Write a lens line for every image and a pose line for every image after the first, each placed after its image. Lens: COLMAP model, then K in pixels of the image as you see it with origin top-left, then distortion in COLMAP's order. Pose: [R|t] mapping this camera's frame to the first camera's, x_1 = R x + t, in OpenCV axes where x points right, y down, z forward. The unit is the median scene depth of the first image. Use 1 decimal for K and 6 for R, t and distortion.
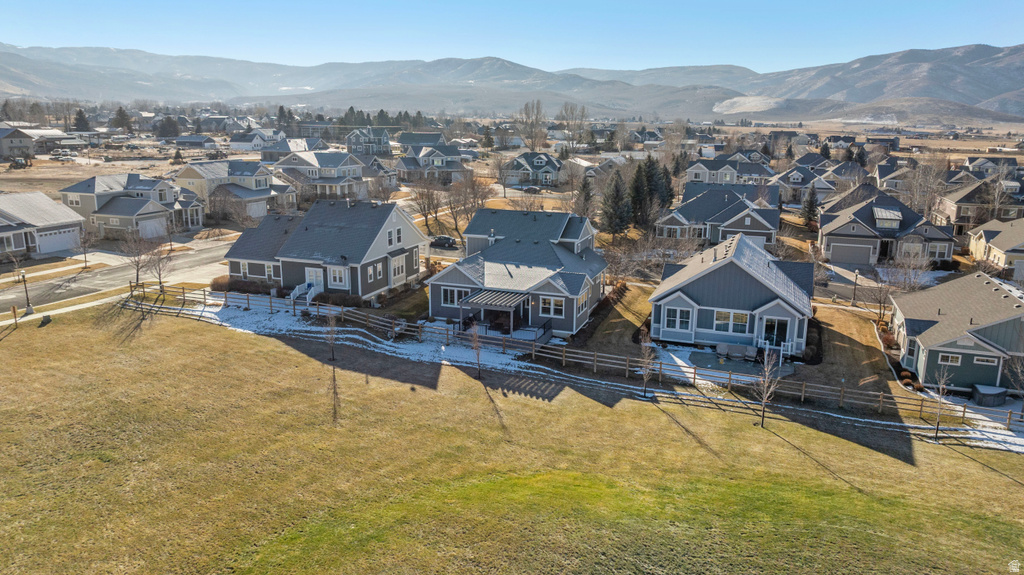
lens RADIAL K [[717.5, 0, 505.9], [0, 717.5, 287.6], [0, 0, 1]] dist [-0.028382, 0.029134]
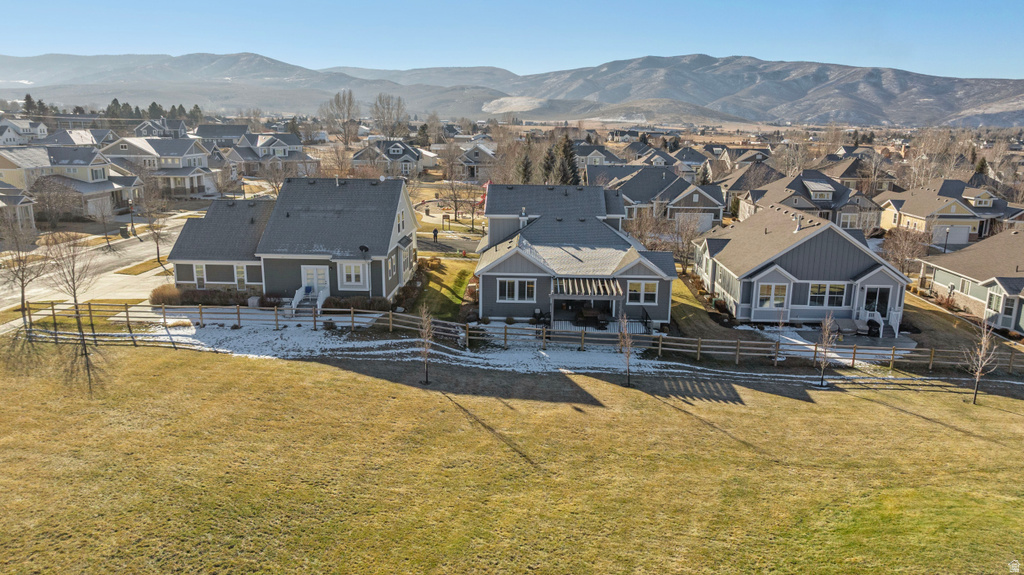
lens RADIAL K [[717.5, 0, 507.5], [0, 717.5, 289.0], [0, 0, 1]] dist [-0.028382, 0.029134]
pose [[0.950938, -0.068110, 0.301791, -0.295448], [0.067454, 0.997643, 0.012609, 0.001318], [-0.301938, 0.008366, 0.953291, 0.218268]]
